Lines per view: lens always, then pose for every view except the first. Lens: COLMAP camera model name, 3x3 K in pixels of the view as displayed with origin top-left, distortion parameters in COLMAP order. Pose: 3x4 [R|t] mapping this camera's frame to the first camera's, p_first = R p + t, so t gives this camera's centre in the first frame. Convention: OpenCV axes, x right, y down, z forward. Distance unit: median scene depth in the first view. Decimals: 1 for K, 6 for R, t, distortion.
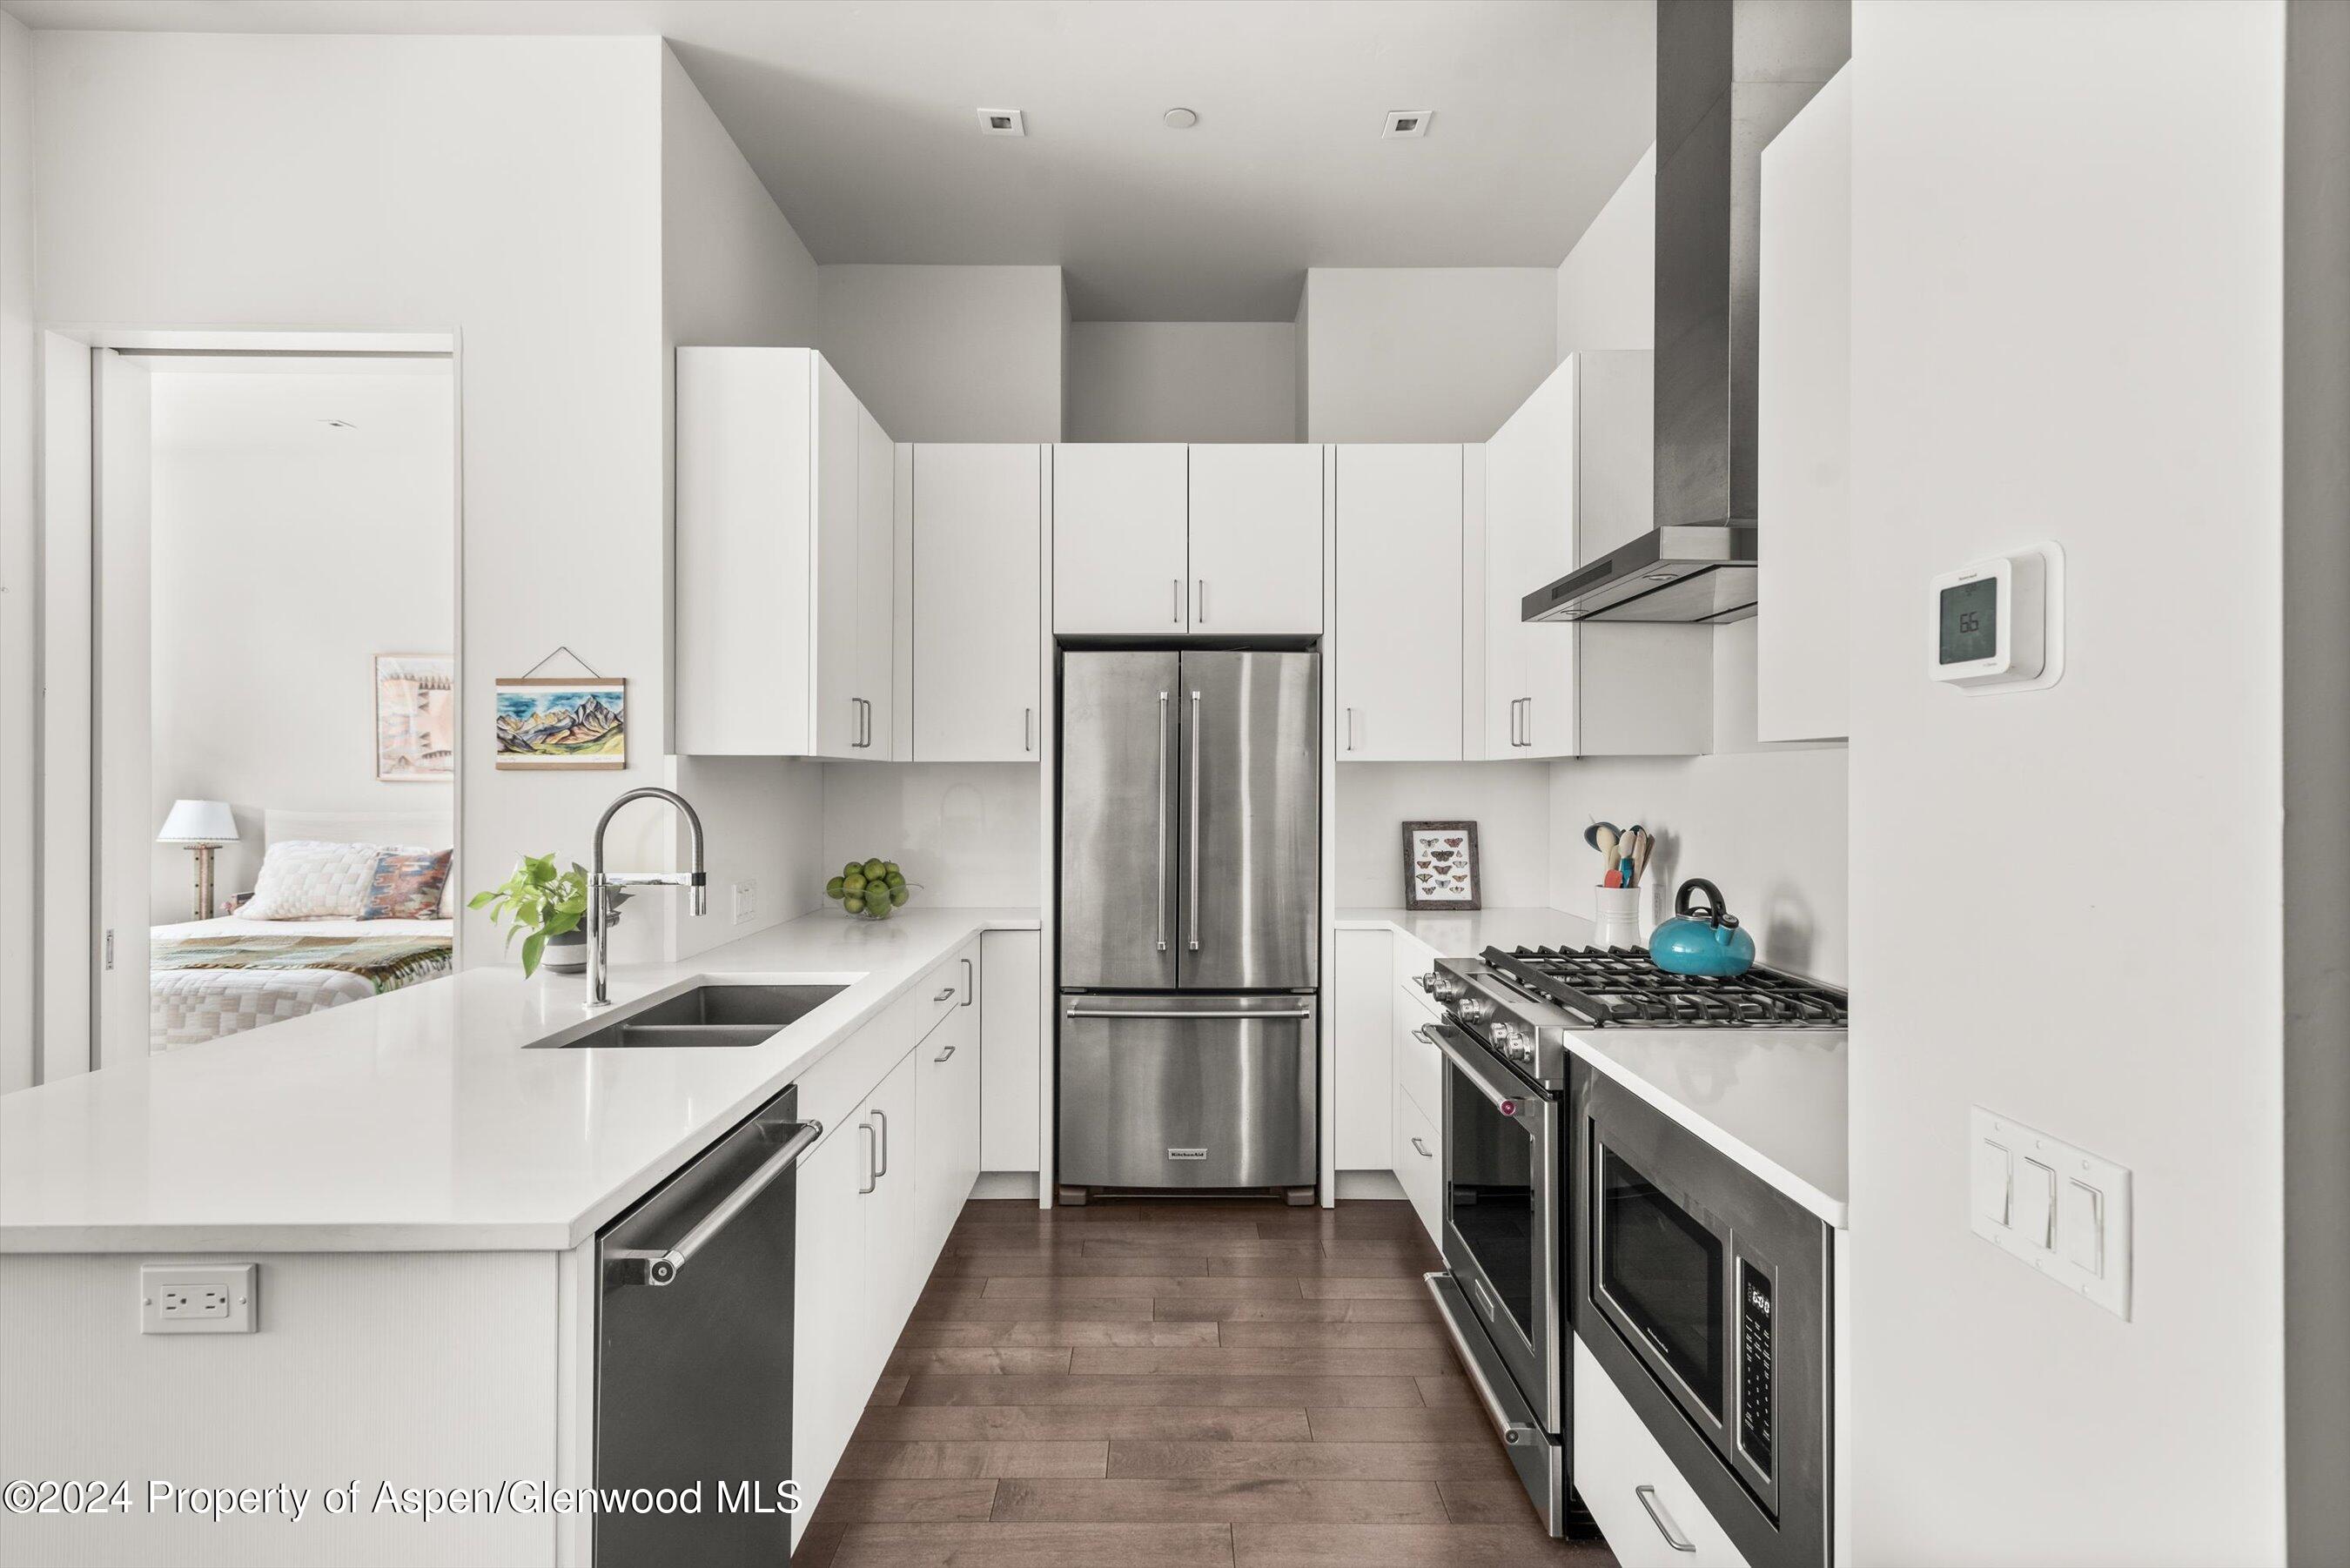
lens RADIAL K [[1097.7, 0, 1179.5], [0, 1097.7, 779.6], [0, 0, 1]] dist [0.020384, -0.006600]
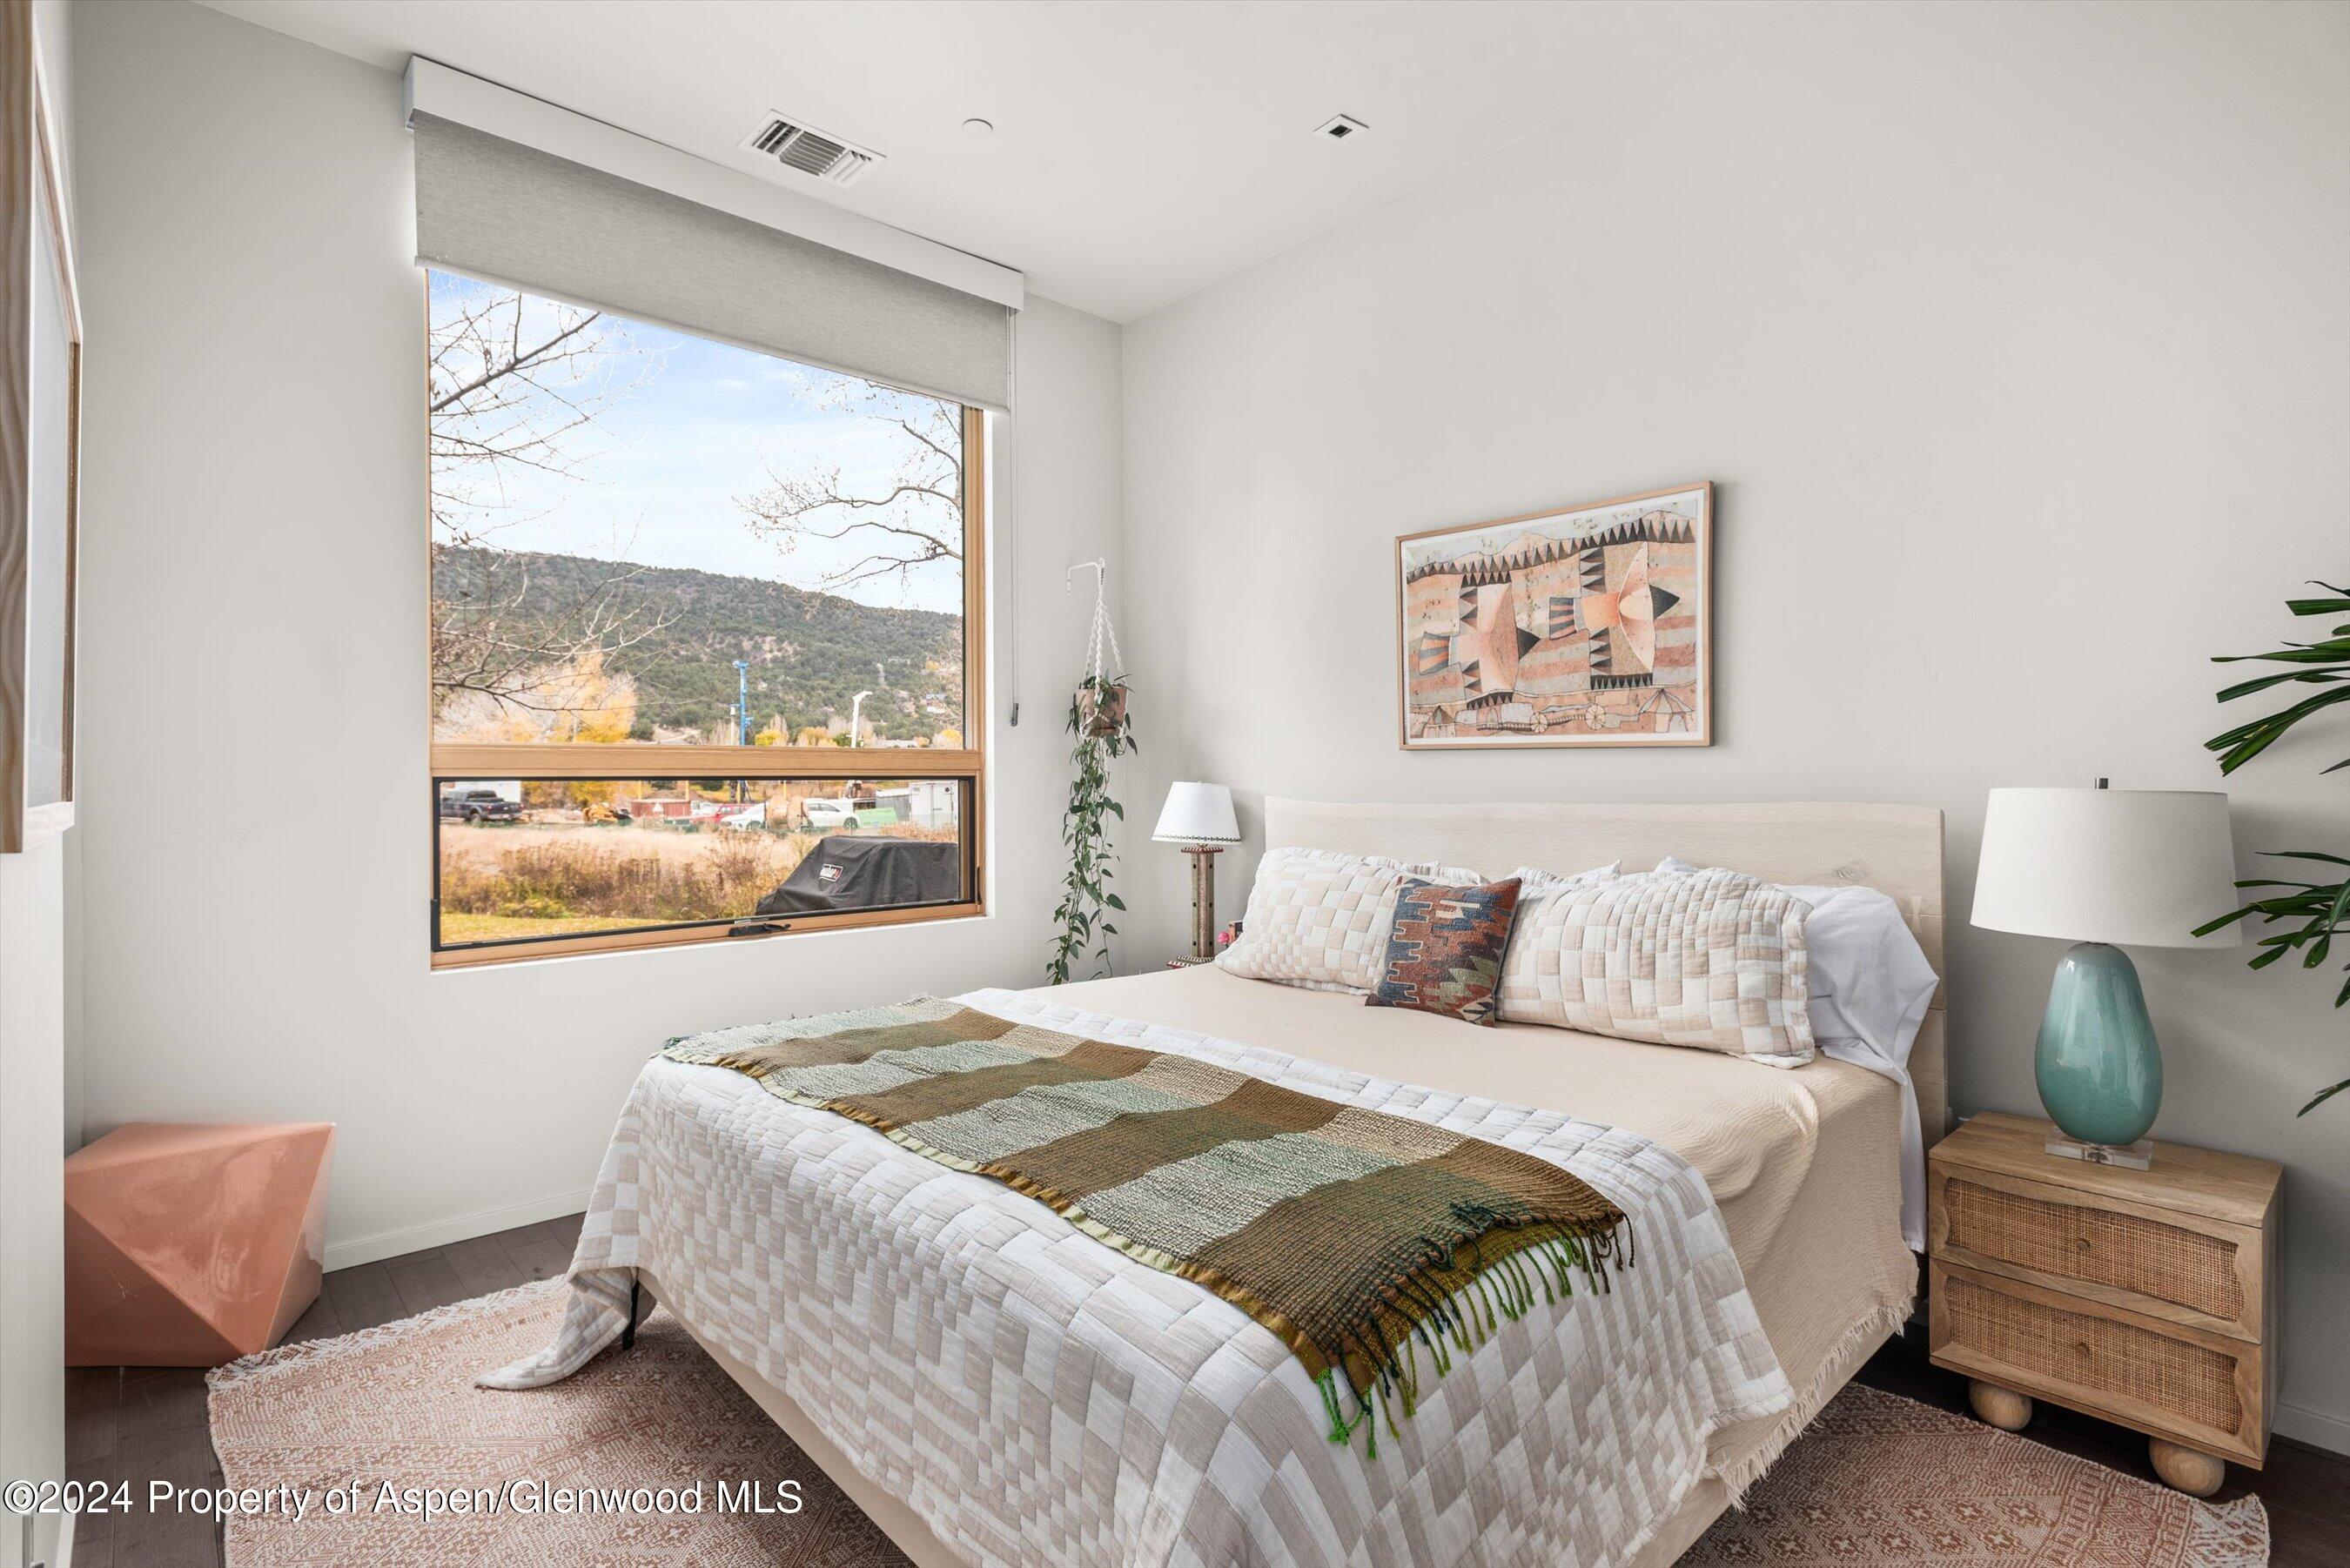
lens RADIAL K [[1147.7, 0, 1172.2], [0, 1147.7, 772.0], [0, 0, 1]] dist [0.013914, -0.005198]
pose [[0.658500, -0.005455, -0.752561, -0.357893], [0.003495, 0.999985, -0.004190, 0.015573], [0.752572, 0.000129, 0.658509, 0.523218]]
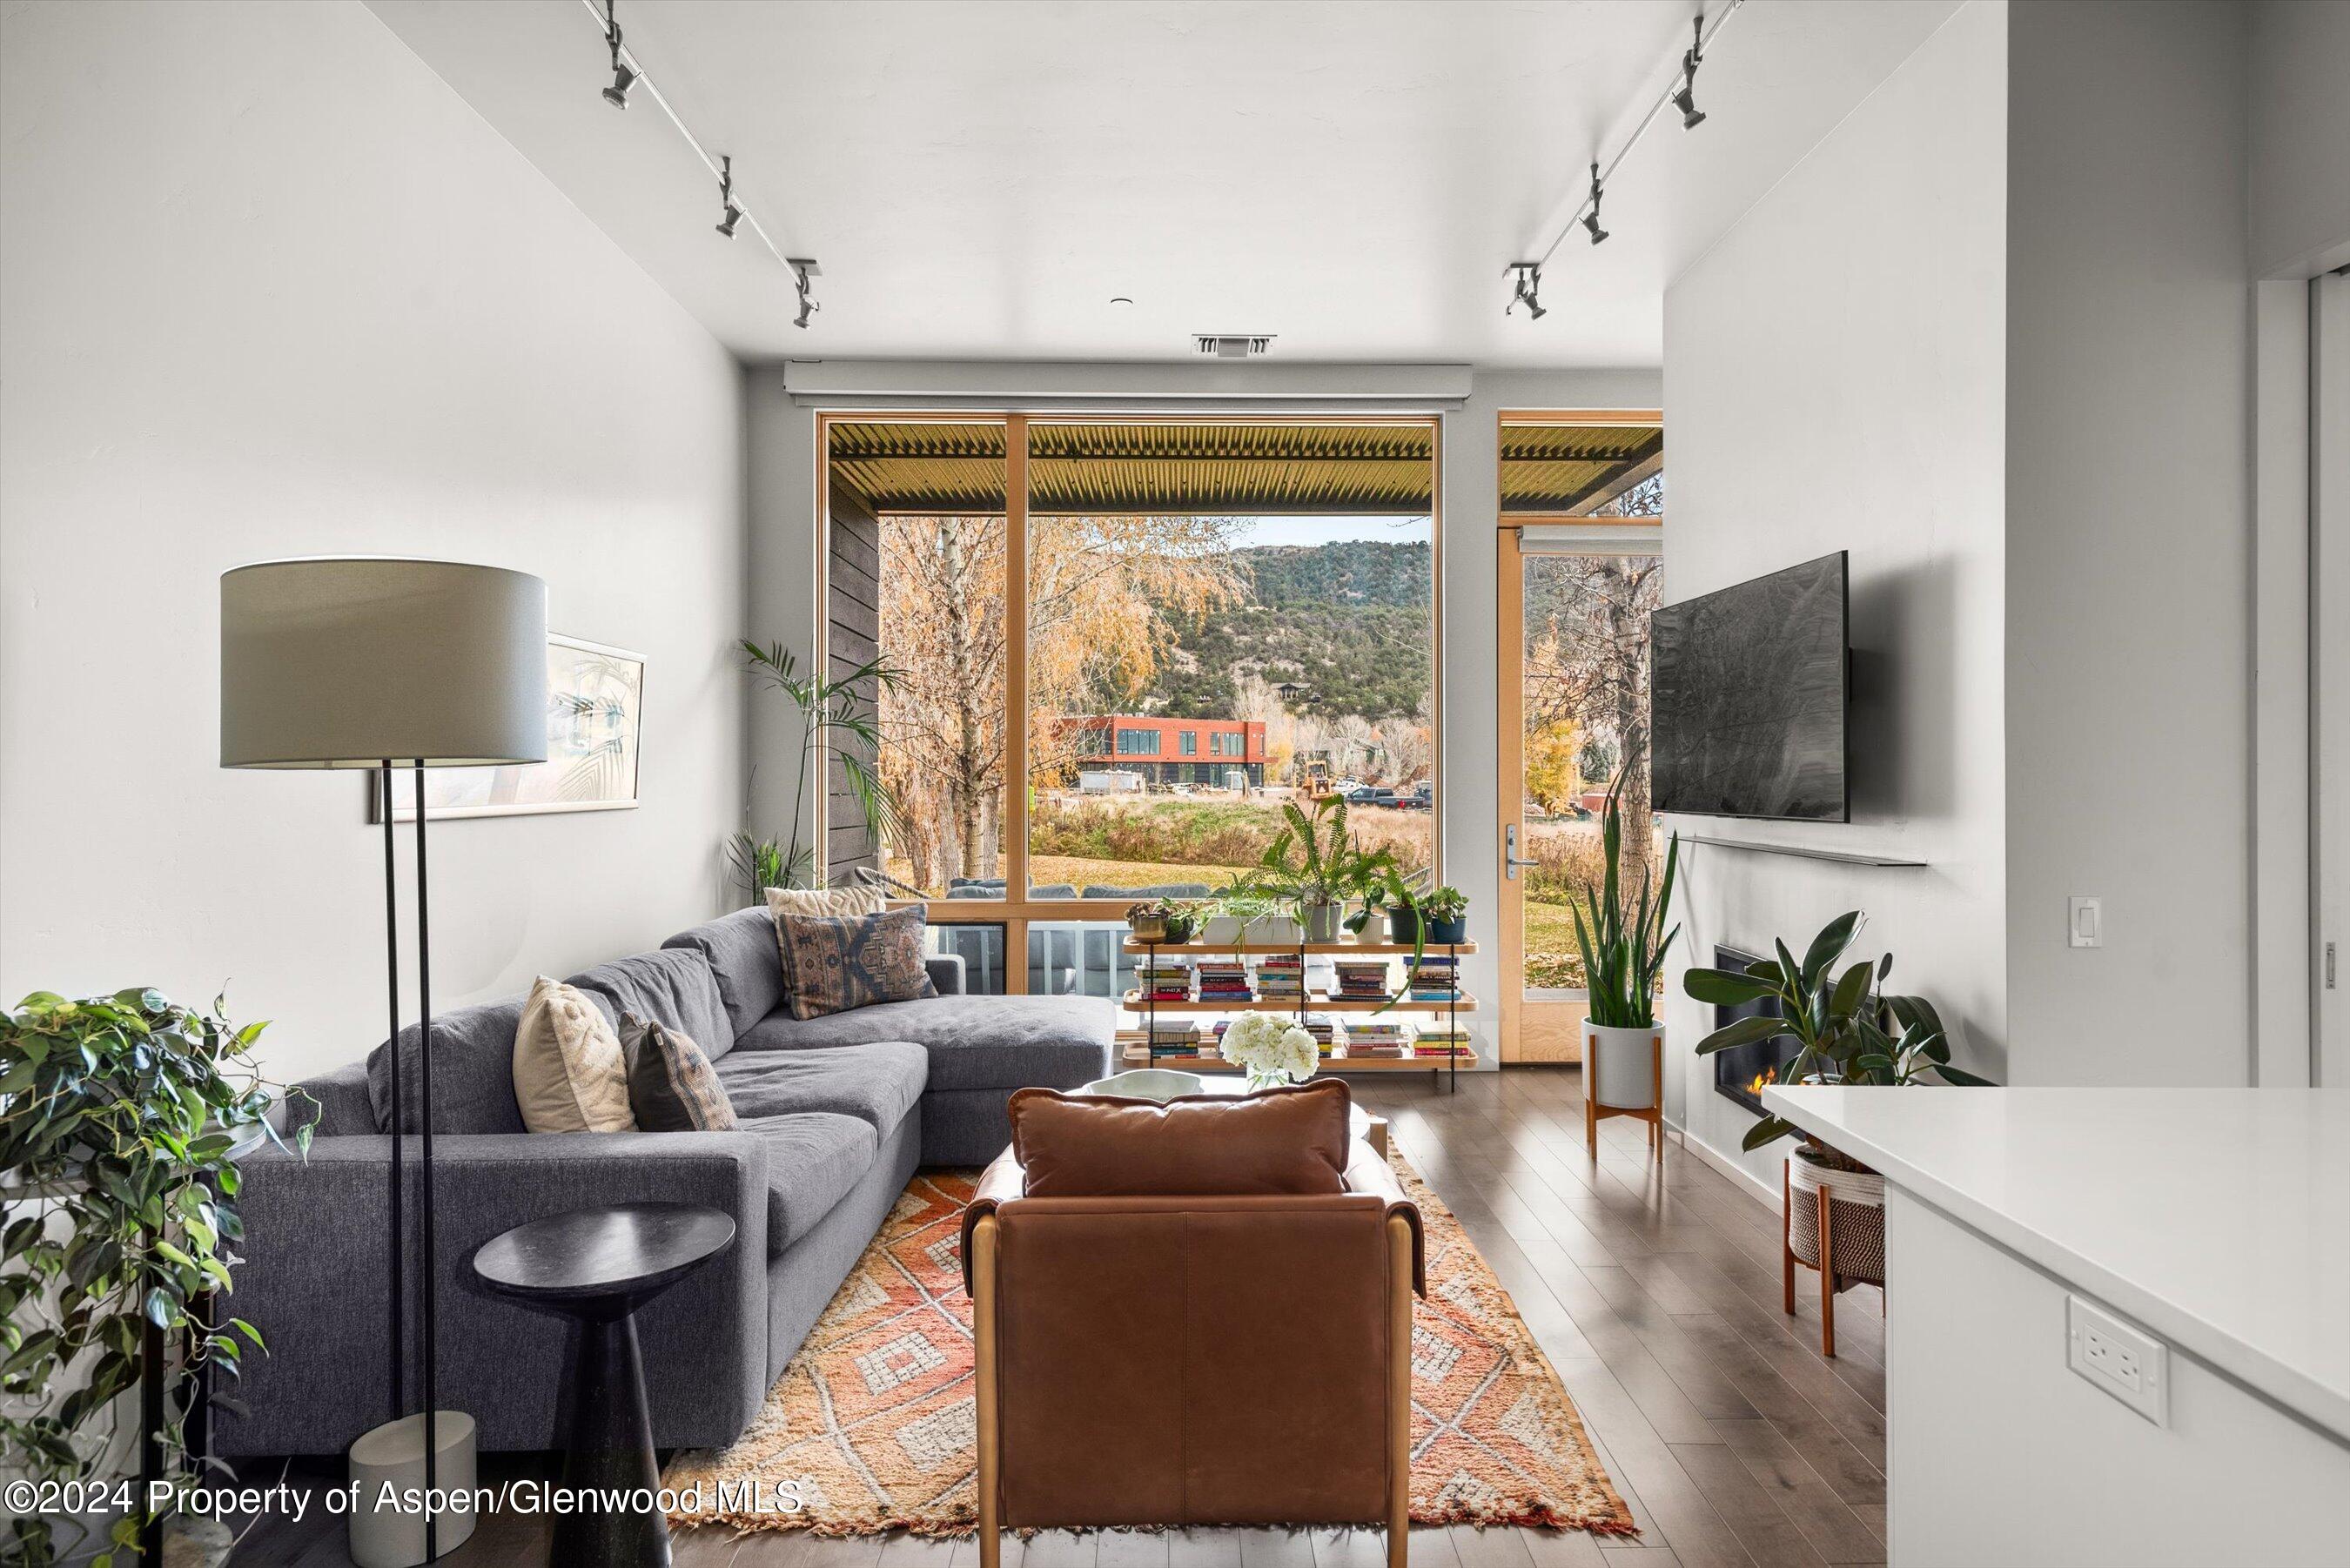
lens RADIAL K [[1294.4, 0, 1192.2], [0, 1294.4, 772.4], [0, 0, 1]] dist [0.031771, -0.002087]
pose [[0.002218, 0.001280, -0.999997, 0.035511], [0.000578, 0.999999, 0.001281, -0.000234], [0.999997, -0.000581, 0.002218, 0.054621]]
